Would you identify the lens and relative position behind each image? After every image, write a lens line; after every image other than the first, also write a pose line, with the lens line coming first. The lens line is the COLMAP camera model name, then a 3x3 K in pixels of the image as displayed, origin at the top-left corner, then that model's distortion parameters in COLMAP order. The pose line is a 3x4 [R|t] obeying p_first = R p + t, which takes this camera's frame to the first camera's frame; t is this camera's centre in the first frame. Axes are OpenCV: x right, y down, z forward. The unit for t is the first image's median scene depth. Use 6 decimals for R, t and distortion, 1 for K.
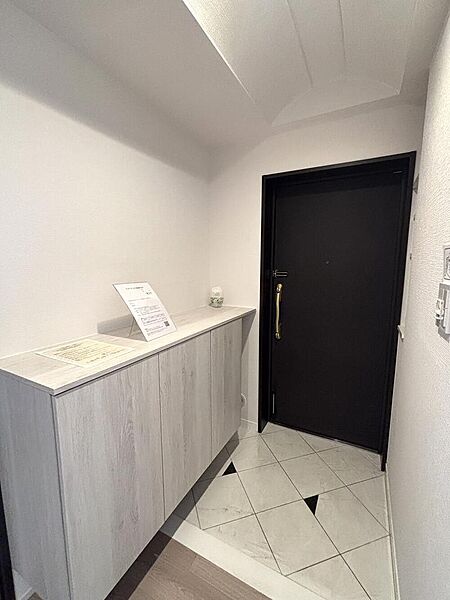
lens RADIAL K [[261.3, 0, 225.2], [0, 261.3, 300.3], [0, 0, 1]] dist [0.000972, 0.000037]
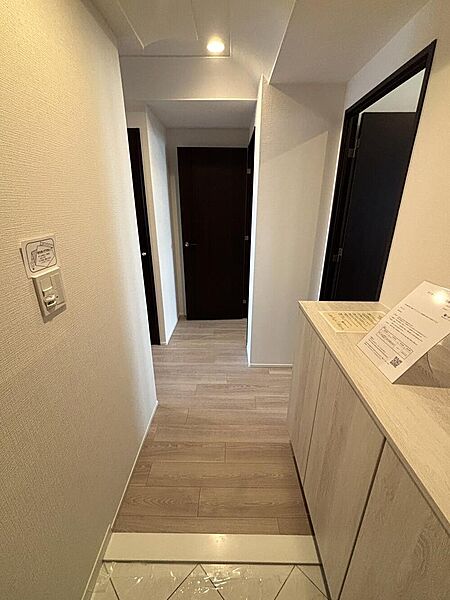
lens RADIAL K [[261.3, 0, 225.0], [0, 261.3, 299.4], [0, 0, 1]] dist [0.000972, 0.000037]
pose [[-0.888588, 0.162418, -0.428990, 0.400484], [-0.062030, 0.884079, 0.463203, -0.325319], [0.454494, 0.438207, -0.775506, 1.374718]]
